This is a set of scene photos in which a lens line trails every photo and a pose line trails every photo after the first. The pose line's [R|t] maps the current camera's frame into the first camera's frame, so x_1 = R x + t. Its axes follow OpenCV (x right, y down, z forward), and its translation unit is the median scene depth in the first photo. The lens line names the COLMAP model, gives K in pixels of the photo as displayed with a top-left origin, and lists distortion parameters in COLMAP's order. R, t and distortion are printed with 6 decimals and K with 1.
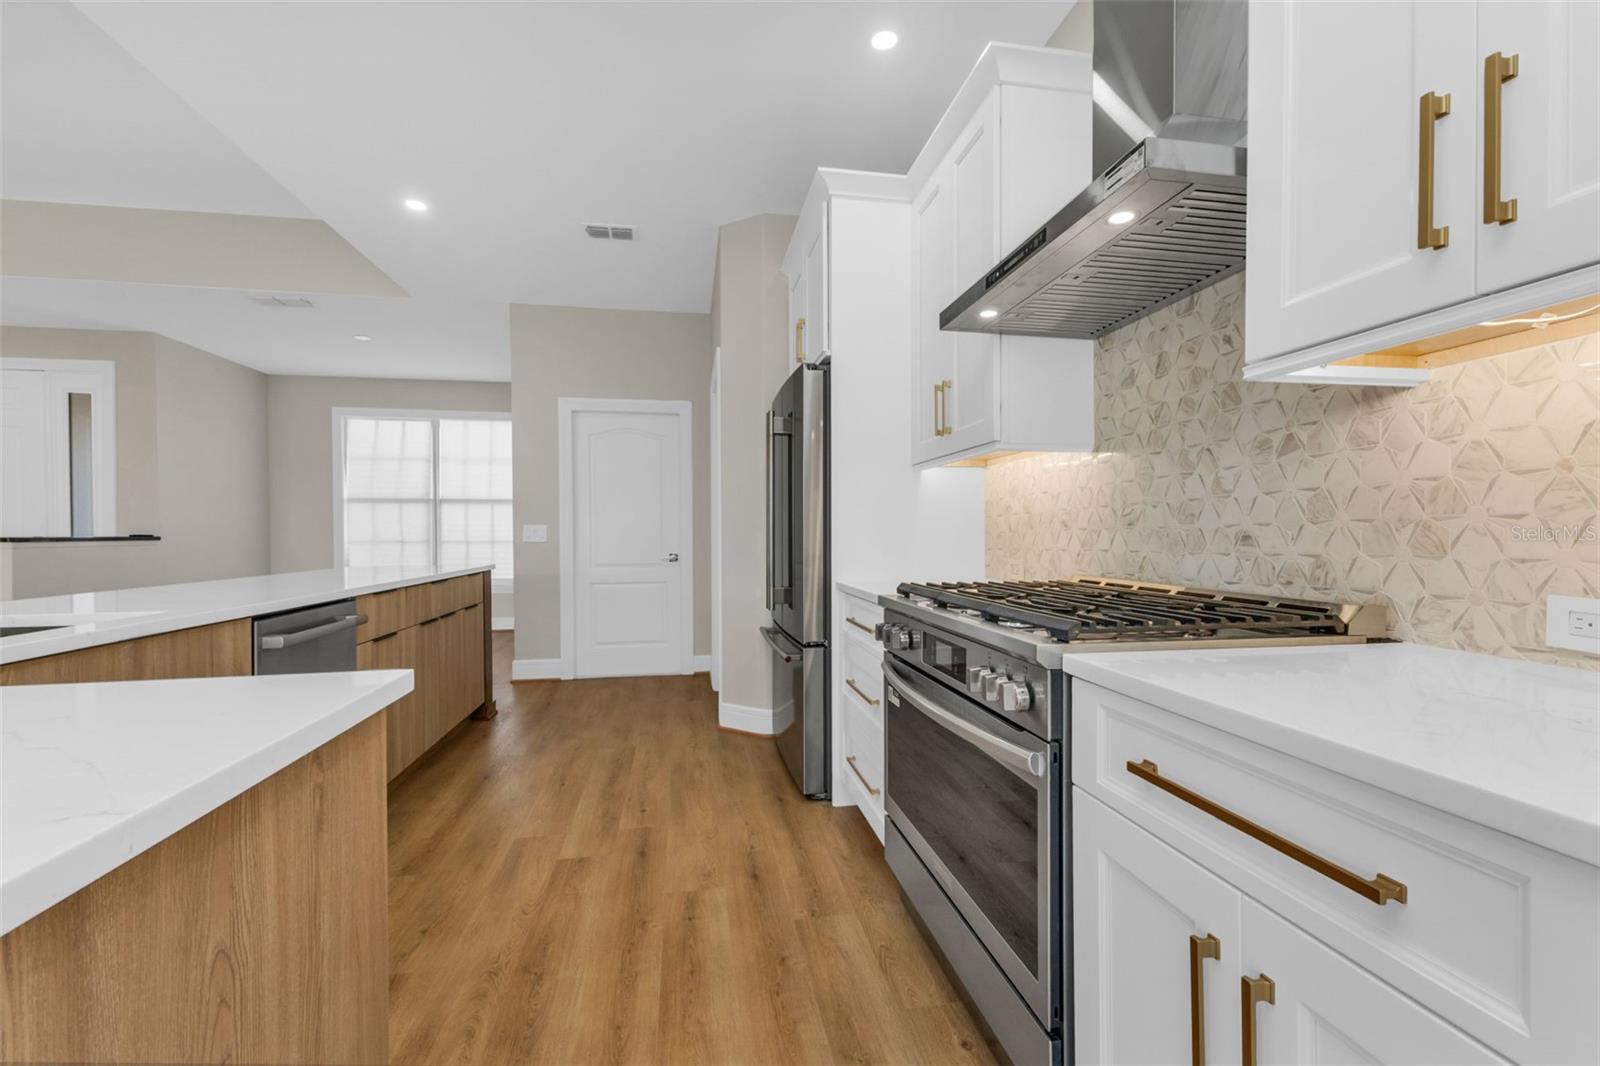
lens RADIAL K [[696.6, 0, 801.3], [0, 696.6, 536.2], [0, 0, 1]] dist [0.005202, 0.000292]
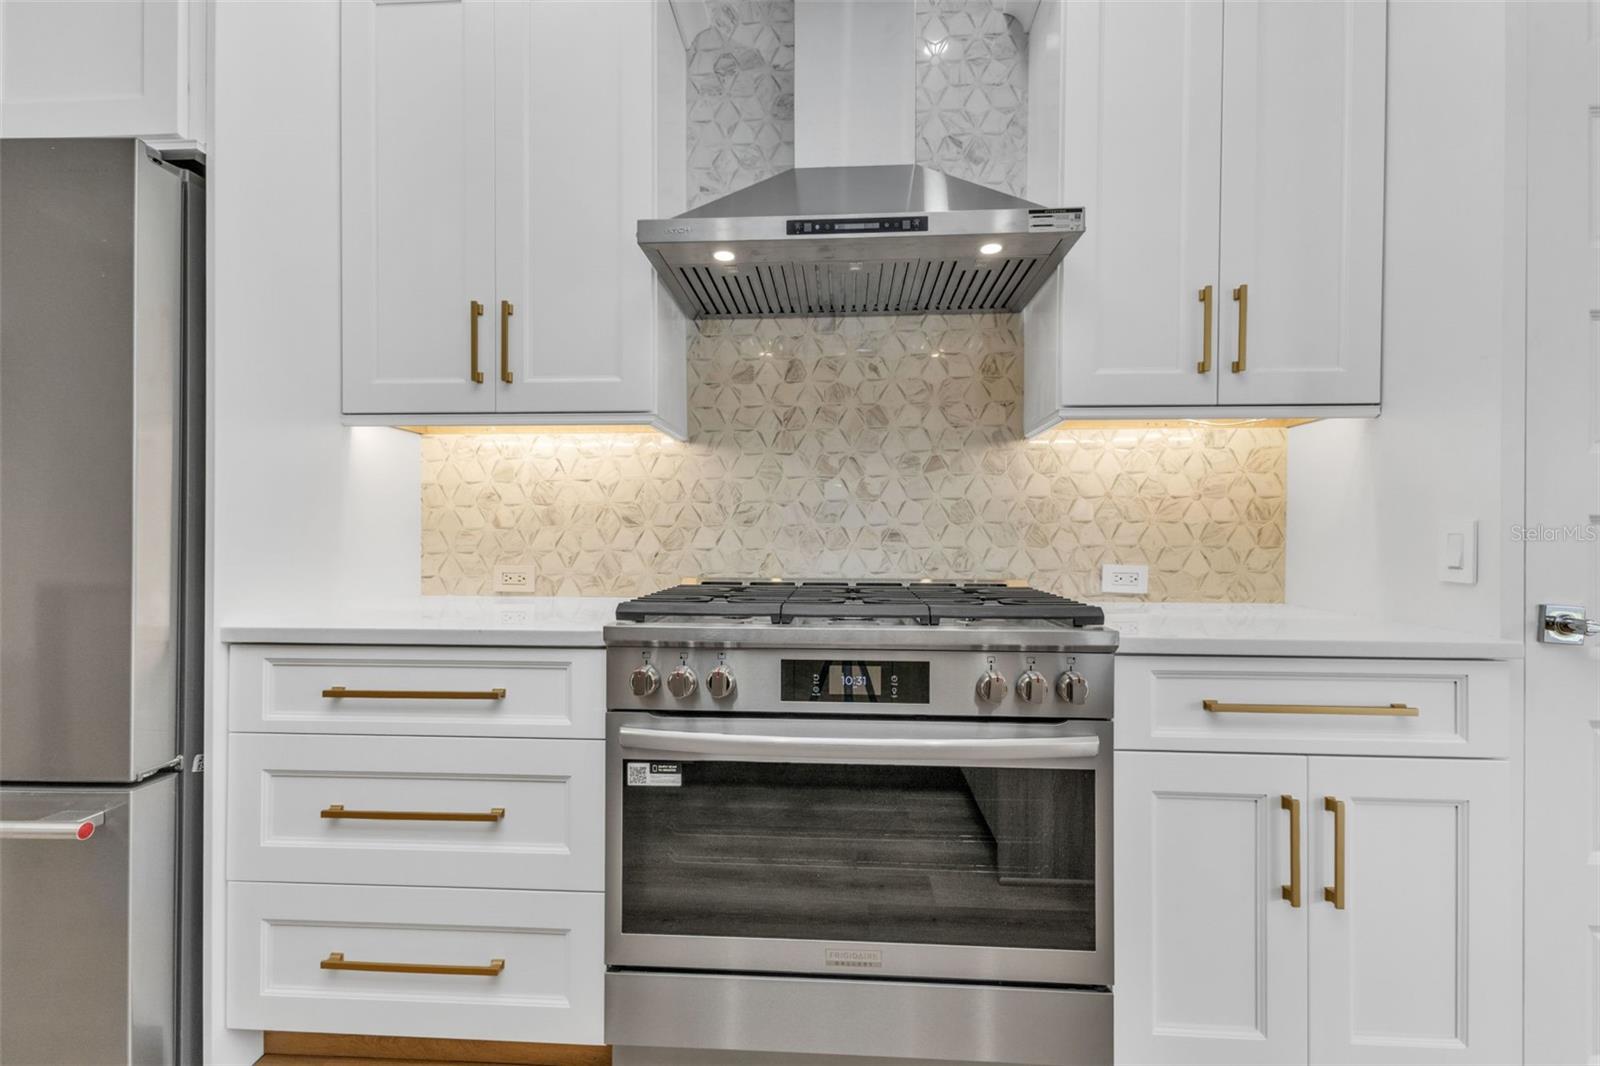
lens RADIAL K [[696.6, 0, 802.1], [0, 696.6, 534.0], [0, 0, 1]] dist [0.005202, 0.000292]
pose [[0.224958, 0.002727, 0.974365, -0.553216], [0.002268, 0.999992, -0.003323, 0.004280], [-0.974366, 0.002958, 0.224950, 0.824544]]
